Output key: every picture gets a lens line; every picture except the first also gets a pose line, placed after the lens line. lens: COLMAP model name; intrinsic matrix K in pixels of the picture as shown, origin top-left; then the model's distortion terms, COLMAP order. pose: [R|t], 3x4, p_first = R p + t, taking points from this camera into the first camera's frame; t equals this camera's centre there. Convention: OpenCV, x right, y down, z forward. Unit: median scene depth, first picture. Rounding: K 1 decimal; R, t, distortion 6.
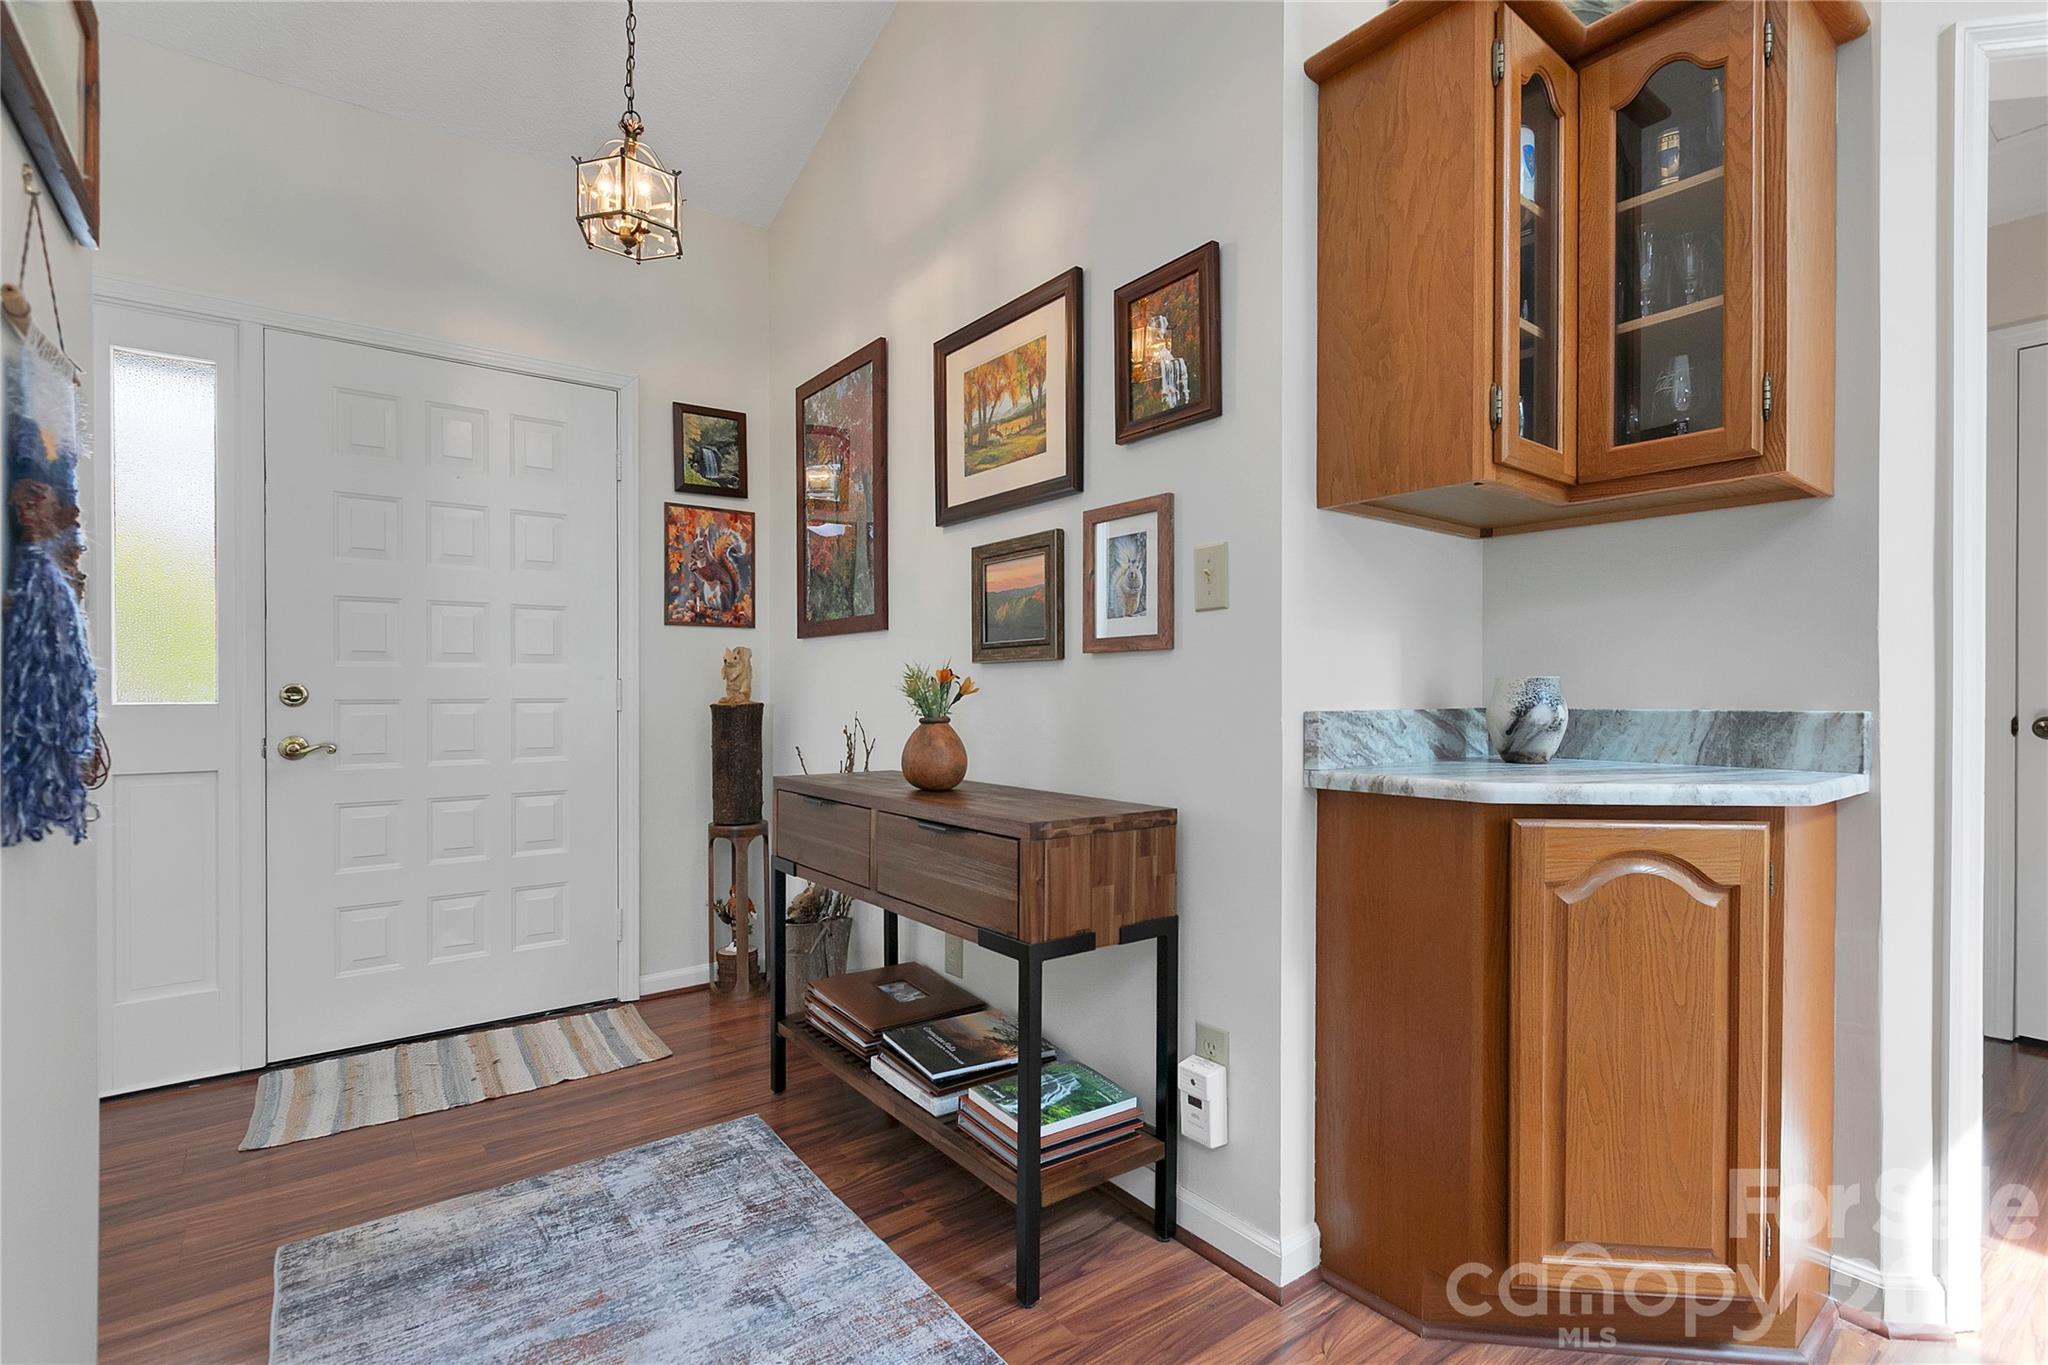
lens RADIAL K [[918.2, 0, 1030.8], [0, 918.2, 693.8], [0, 0, 1]] dist [0.002156, -0.000733]
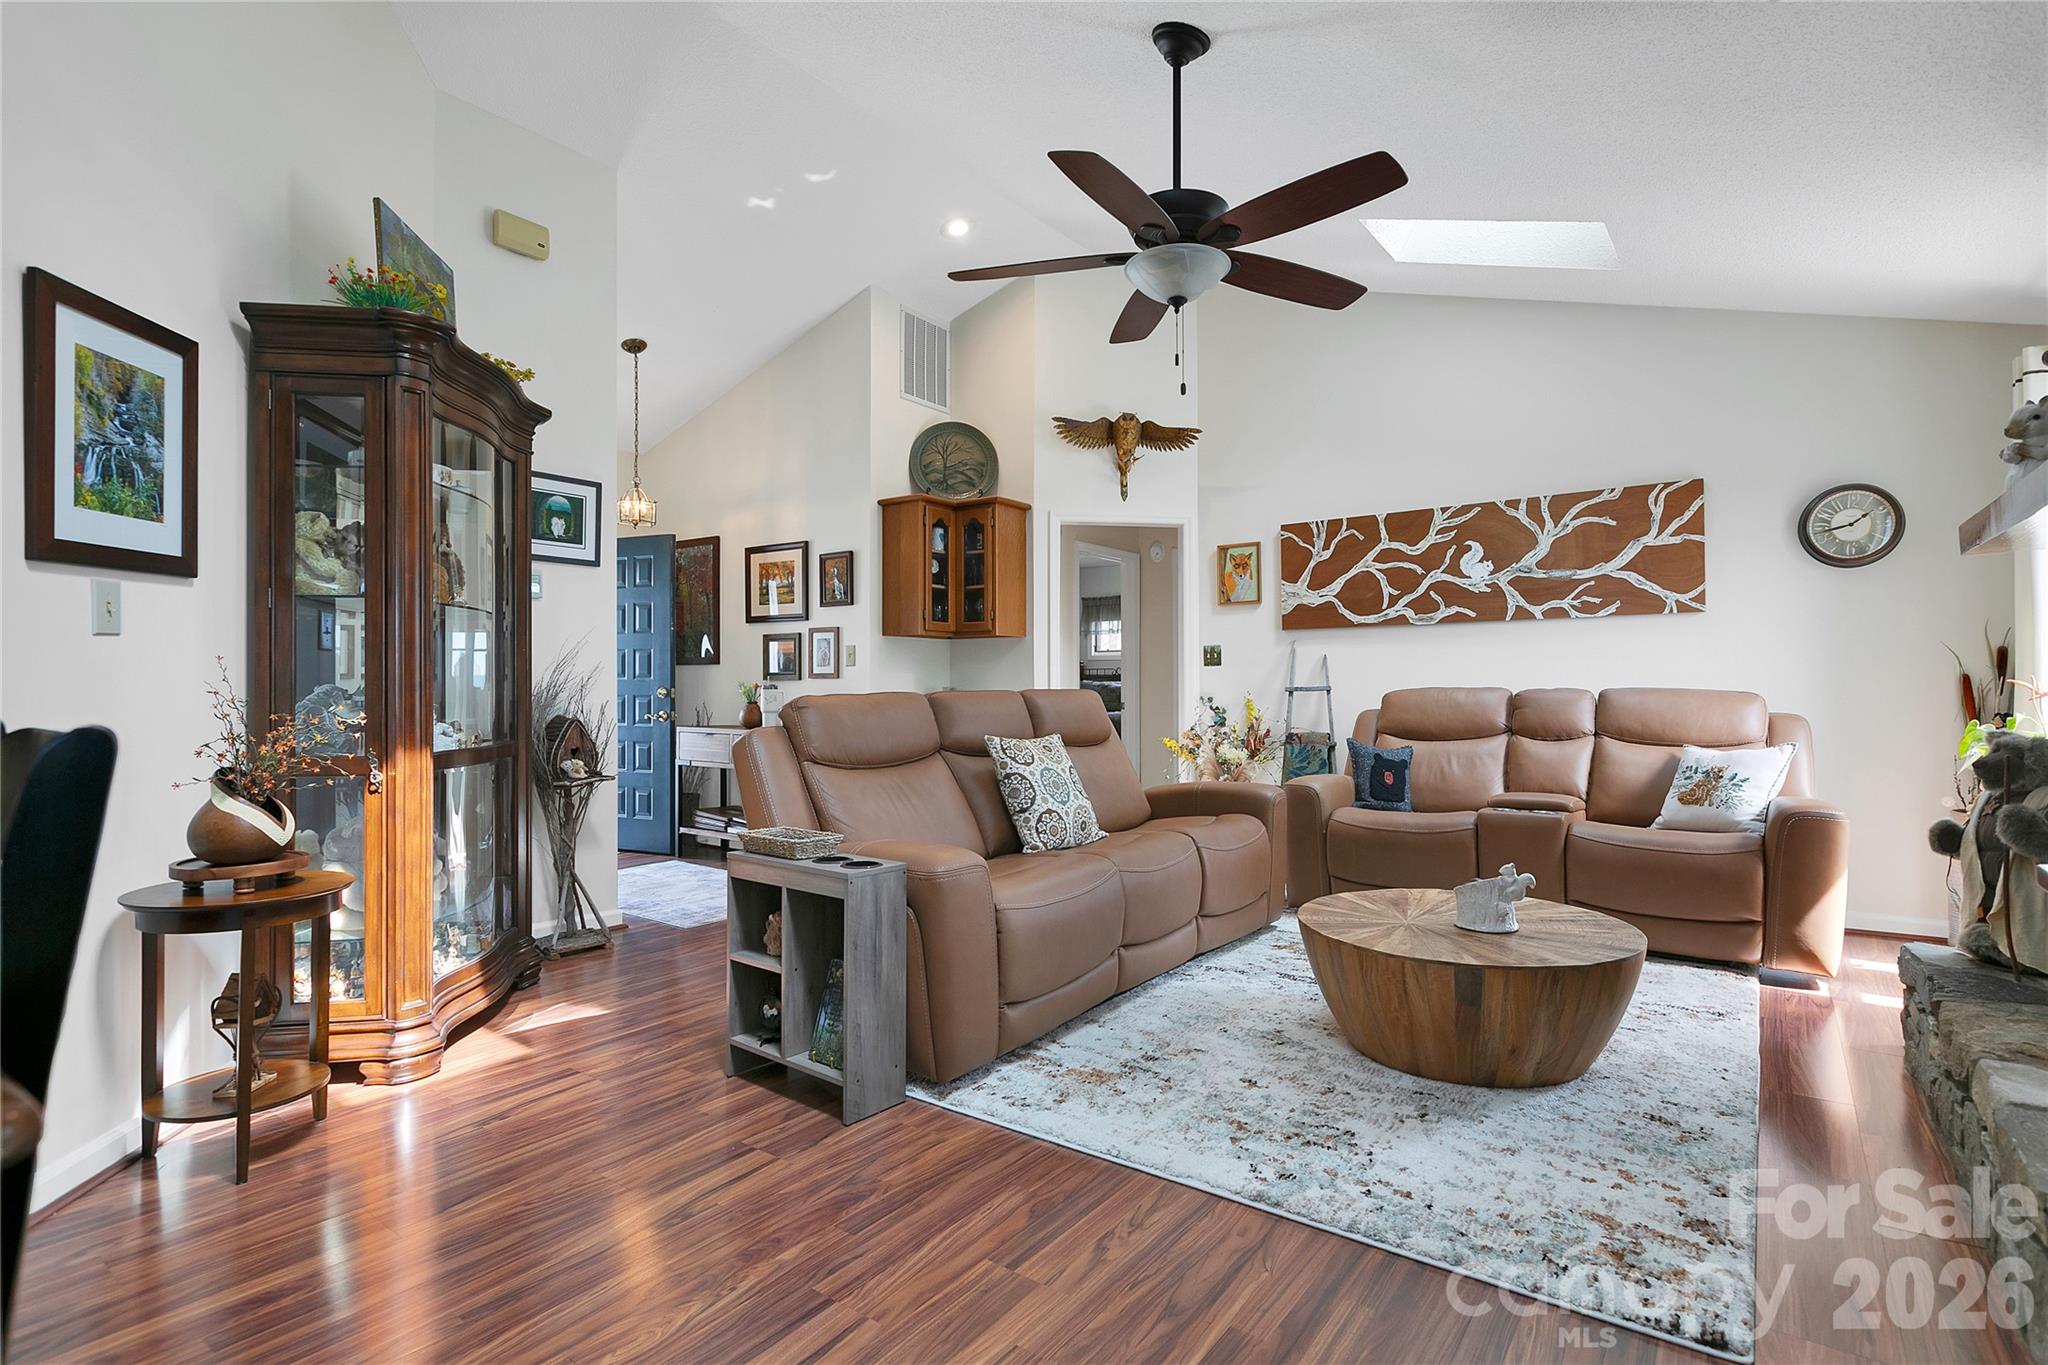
lens RADIAL K [[988.9, 0, 1008.6], [0, 988.9, 679.2], [0, 0, 1]] dist [-0.001995, 0.000281]
pose [[0.963519, 0.001185, 0.267636, -0.166125], [0.001752, 0.999941, -0.010736, -0.008104], [-0.267633, 0.010814, 0.963460, -2.110218]]
